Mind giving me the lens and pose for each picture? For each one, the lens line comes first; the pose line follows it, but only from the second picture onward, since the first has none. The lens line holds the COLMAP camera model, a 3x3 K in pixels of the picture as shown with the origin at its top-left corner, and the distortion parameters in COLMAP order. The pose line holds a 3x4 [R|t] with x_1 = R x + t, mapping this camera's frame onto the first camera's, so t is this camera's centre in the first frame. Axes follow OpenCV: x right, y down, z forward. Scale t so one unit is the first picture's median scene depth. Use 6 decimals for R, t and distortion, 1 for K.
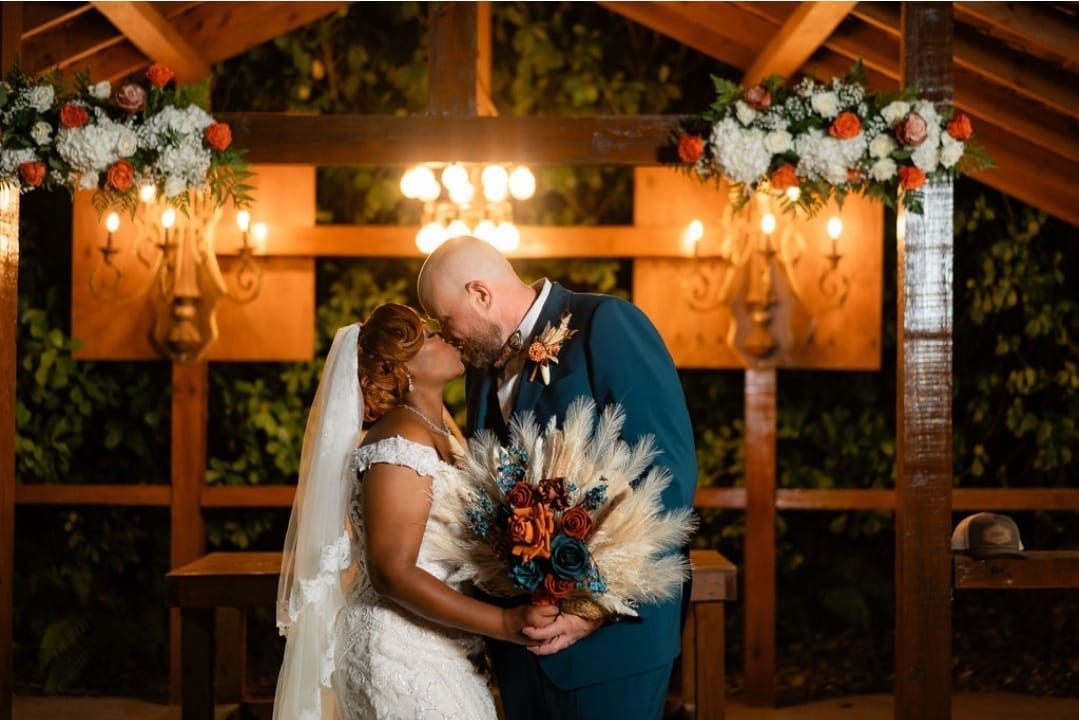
lens RADIAL K [[1730.3, 0, 538.2], [0, 1730.3, 382.2], [0, 0, 1]] dist [0.015764, -0.015374]
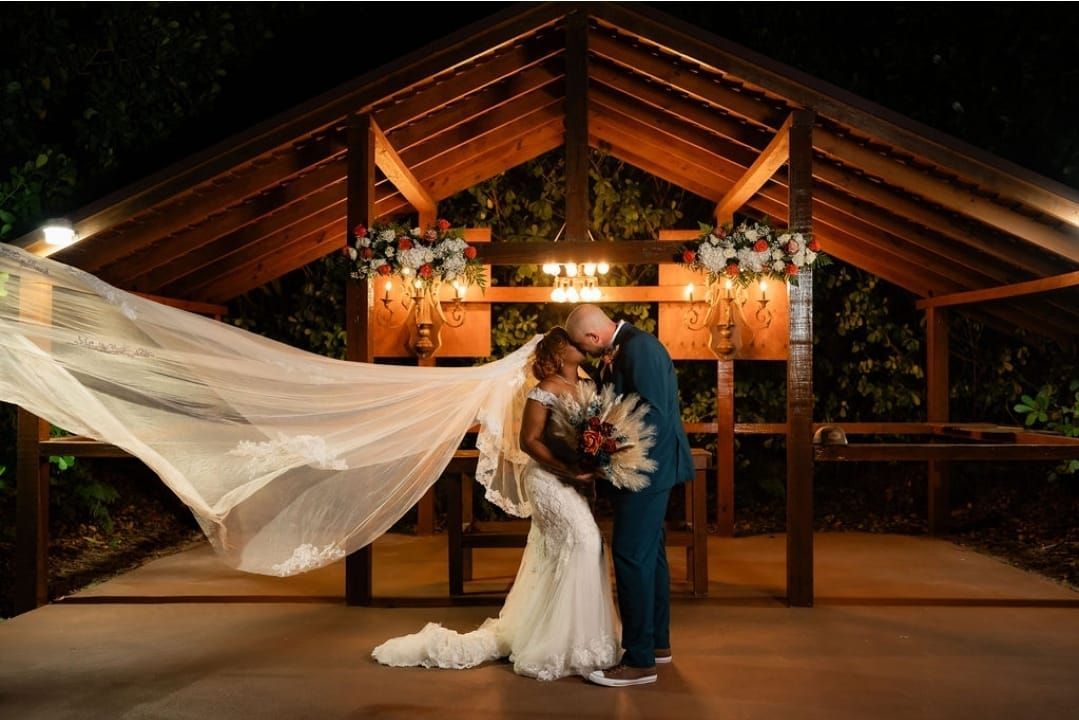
lens RADIAL K [[1075.0, 0, 539.5], [0, 1075.0, 360.0], [0, 0, 1]] dist [0.002843, -0.002488]
pose [[0.998806, -0.004187, -0.048682, -0.018013], [0.003632, 0.999927, -0.011494, 0.004835], [0.048727, 0.011303, 0.998748, -0.187811]]
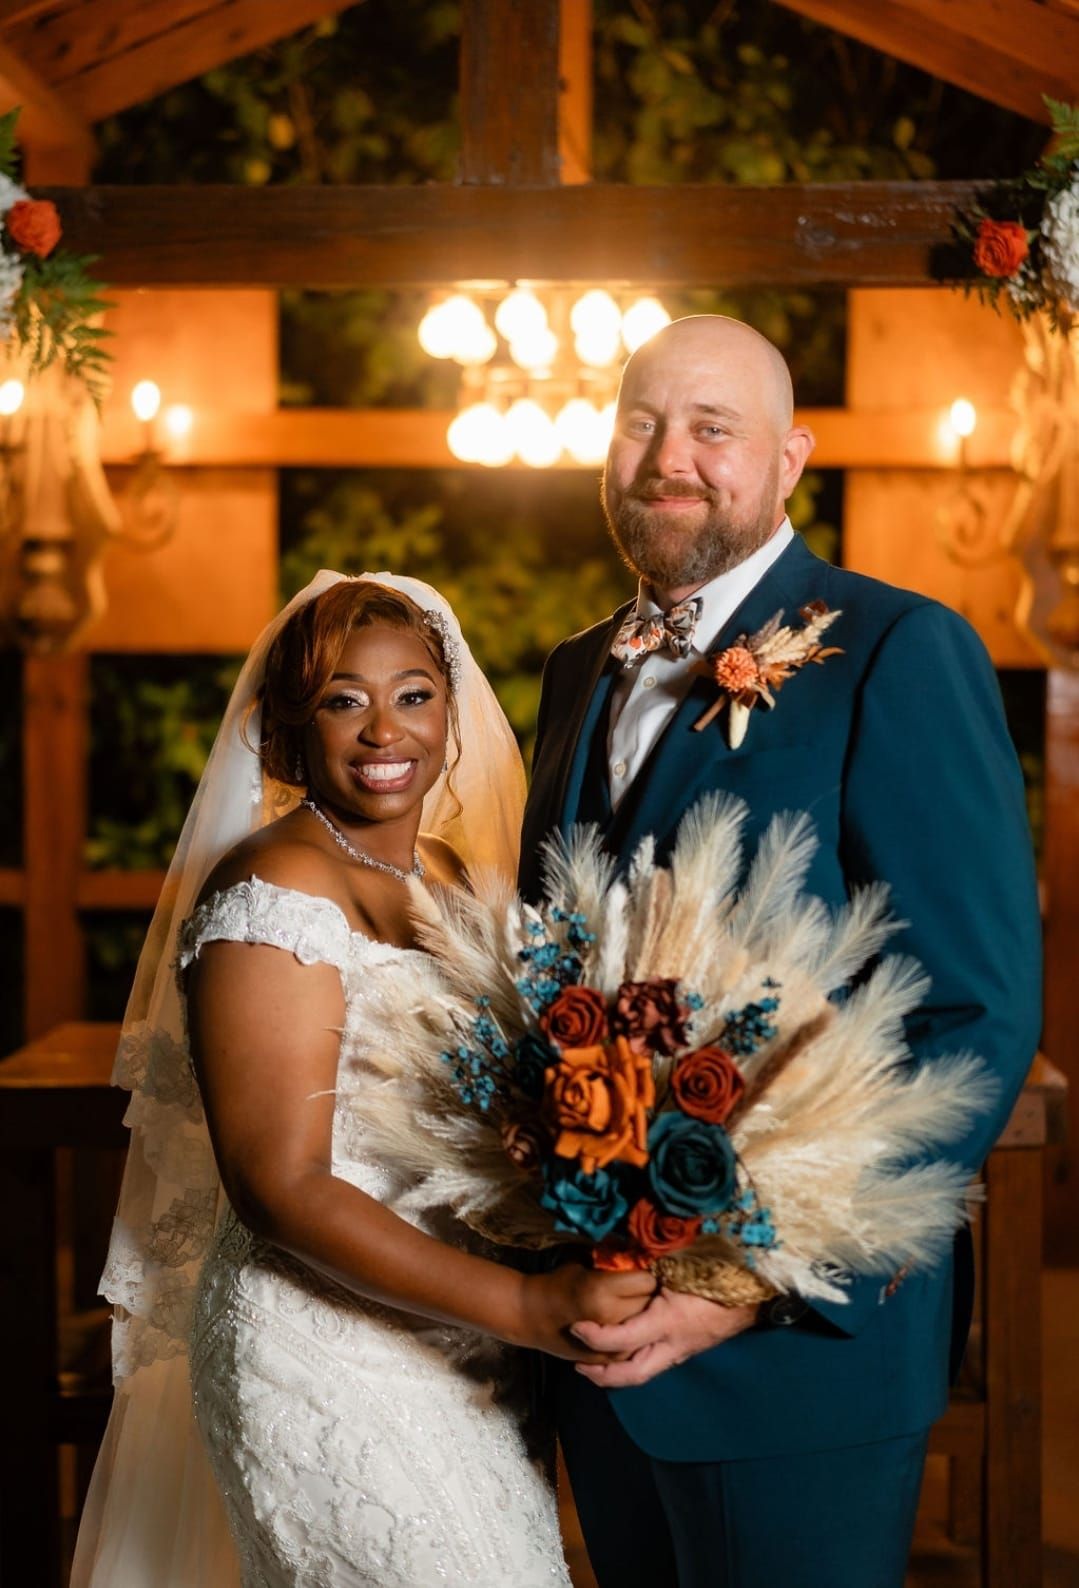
lens RADIAL K [[2731.0, 0, 541.6], [0, 2731.0, 761.1], [0, 0, 1]] dist [-0.006862, 0.069158]
pose [[0.998985, 0.003948, -0.044862, -0.002974], [-0.002268, 0.999296, 0.037437, -0.010813], [0.044978, -0.037297, 0.998291, 0.122912]]
